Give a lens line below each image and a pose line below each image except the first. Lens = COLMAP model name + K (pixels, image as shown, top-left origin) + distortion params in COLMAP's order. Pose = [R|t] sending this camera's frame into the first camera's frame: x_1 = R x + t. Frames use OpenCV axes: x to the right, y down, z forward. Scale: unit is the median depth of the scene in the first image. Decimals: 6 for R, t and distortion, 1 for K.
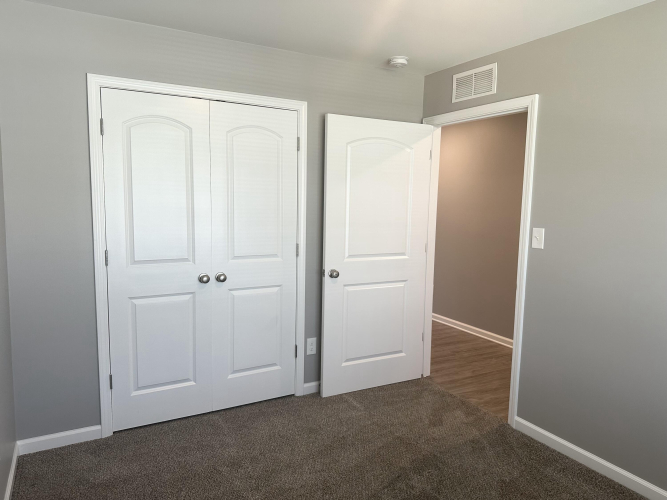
lens RADIAL K [[478.8, 0, 332.4], [0, 478.8, 249.7], [0, 0, 1]] dist [0.032783, -0.015223]
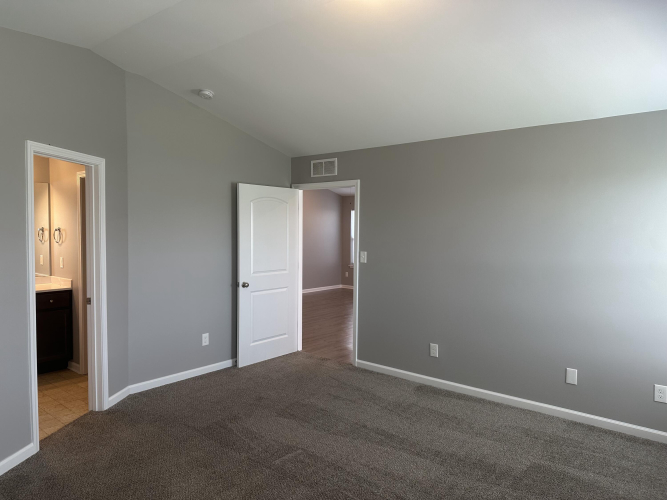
lens RADIAL K [[478.8, 0, 333.5], [0, 478.8, 249.8], [0, 0, 1]] dist [0.032783, -0.015223]
pose [[0.925935, -0.029785, 0.376508, -0.310532], [0.050268, 0.997735, -0.044693, 0.021202], [-0.374324, 0.060310, 0.925335, -0.543384]]
